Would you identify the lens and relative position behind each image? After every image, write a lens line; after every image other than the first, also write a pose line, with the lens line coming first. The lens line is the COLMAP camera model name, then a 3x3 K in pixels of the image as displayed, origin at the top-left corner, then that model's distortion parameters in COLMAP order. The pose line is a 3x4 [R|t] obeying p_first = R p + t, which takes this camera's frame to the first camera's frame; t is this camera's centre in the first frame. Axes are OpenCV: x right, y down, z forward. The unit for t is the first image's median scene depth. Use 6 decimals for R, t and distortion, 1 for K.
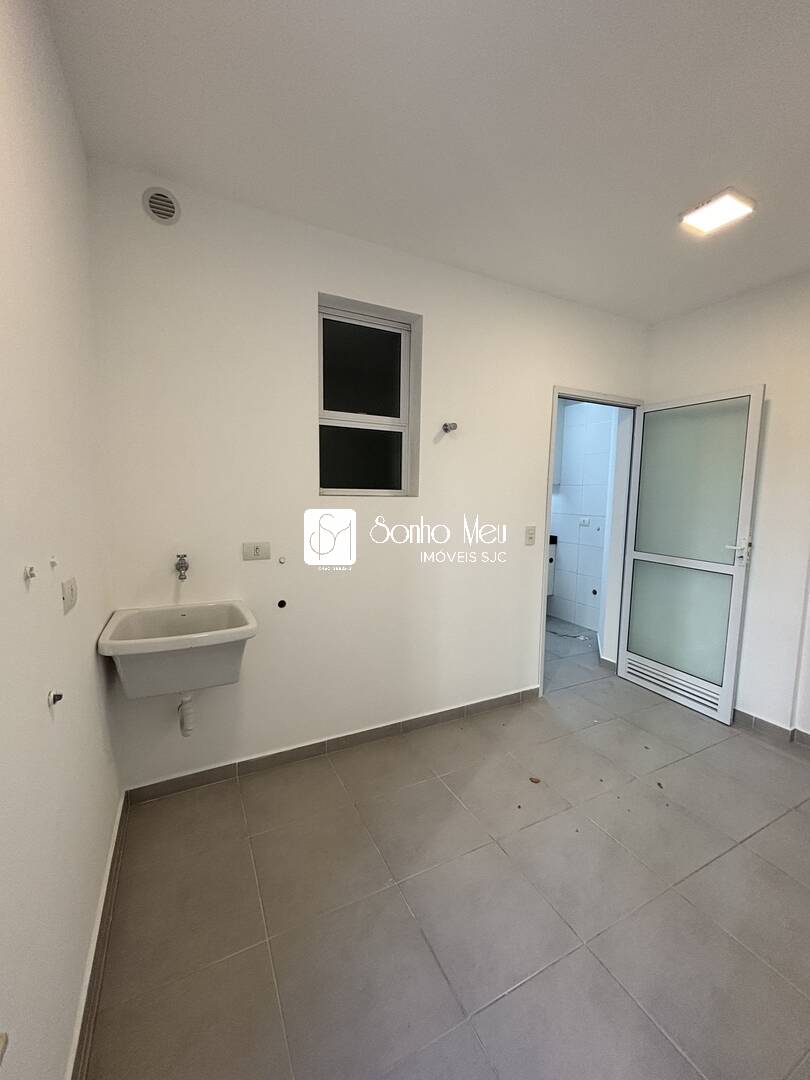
lens RADIAL K [[437.4, 0, 405.0], [0, 437.4, 540.0], [0, 0, 1]] dist [-0.000128, -0.000226]
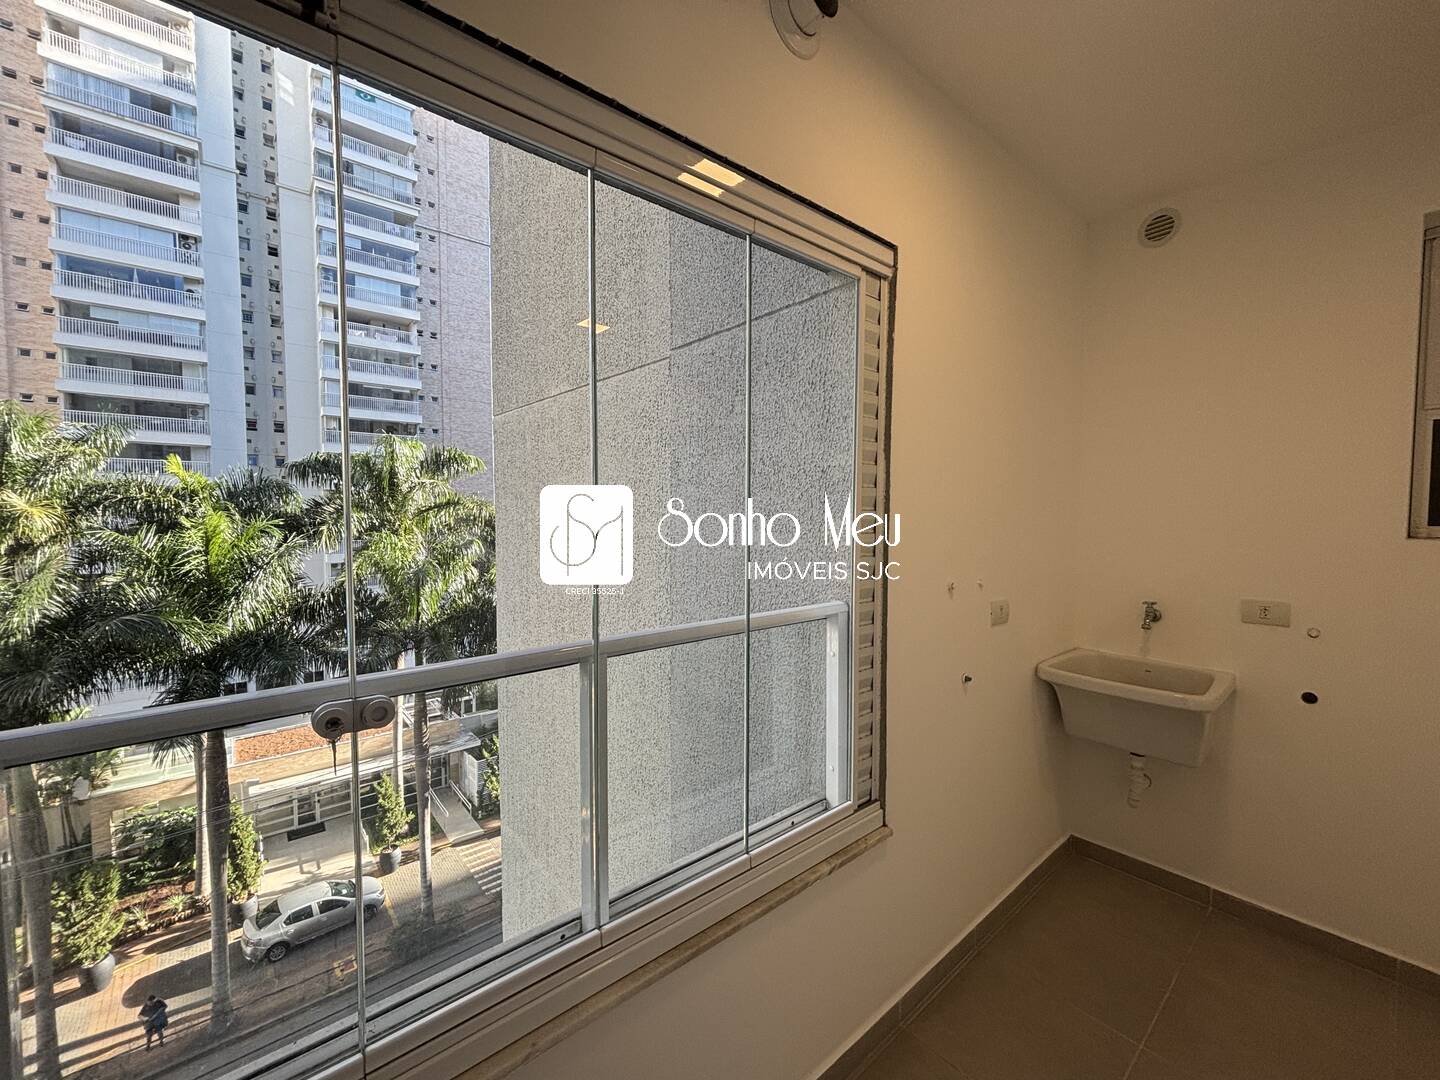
lens RADIAL K [[583.2, 0, 716.7], [0, 583.2, 533.7], [0, 0, 1]] dist [-0.000128, -0.000226]
pose [[0.234764, 0.017011, -0.971904, 0.423616], [-0.101551, 0.994805, -0.007118, -0.005844], [0.966733, 0.100369, 0.235272, -0.140134]]
